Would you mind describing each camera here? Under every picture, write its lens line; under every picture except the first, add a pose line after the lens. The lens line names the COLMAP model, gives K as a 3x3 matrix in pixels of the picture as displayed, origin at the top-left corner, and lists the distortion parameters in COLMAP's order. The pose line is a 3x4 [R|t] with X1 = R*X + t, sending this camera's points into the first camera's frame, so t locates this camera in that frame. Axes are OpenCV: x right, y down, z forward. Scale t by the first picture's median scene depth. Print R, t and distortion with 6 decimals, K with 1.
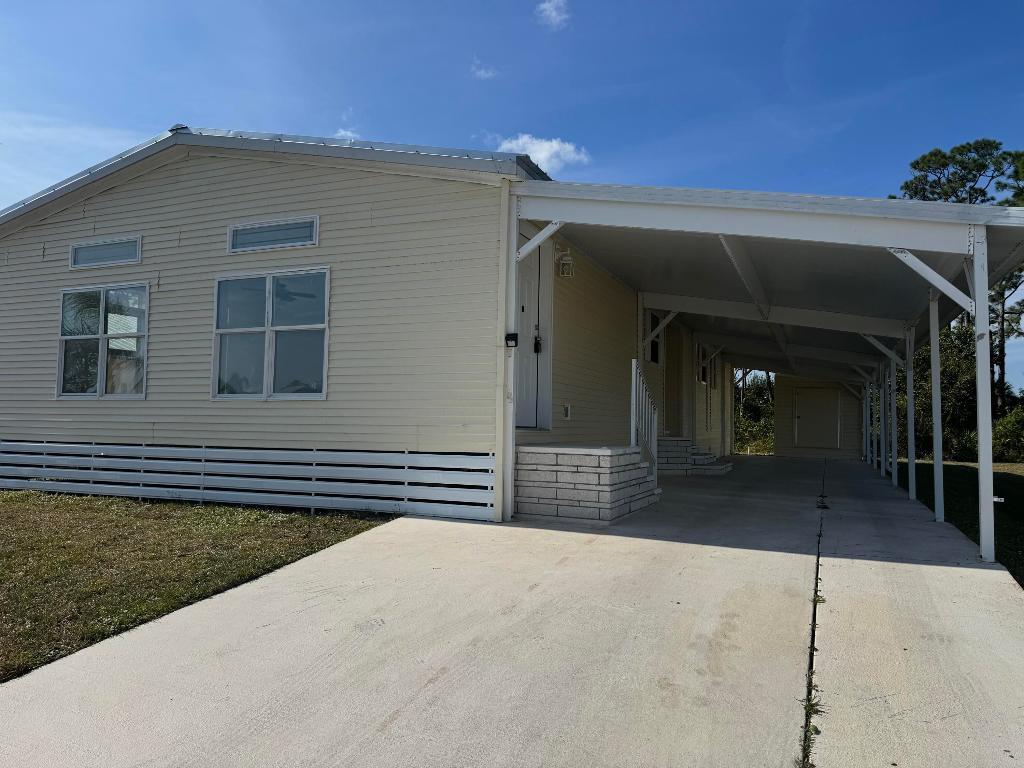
lens RADIAL K [[734.8, 0, 509.3], [0, 734.8, 379.7], [0, 0, 1]] dist [0.021827, -0.032512]
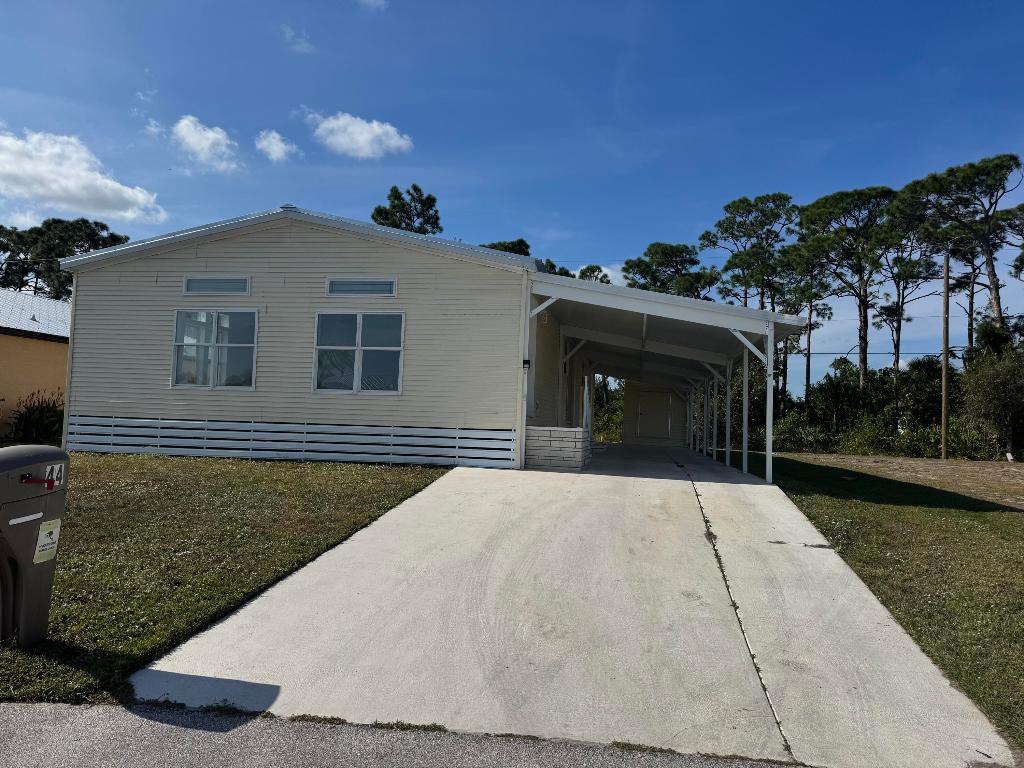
lens RADIAL K [[734.8, 0, 511.3], [0, 734.8, 385.4], [0, 0, 1]] dist [0.021827, -0.032512]
pose [[0.972567, 0.031173, 0.230525, -0.353837], [-0.034920, 0.999316, 0.012191, -0.019972], [-0.229988, -0.019906, 0.972990, -0.554091]]
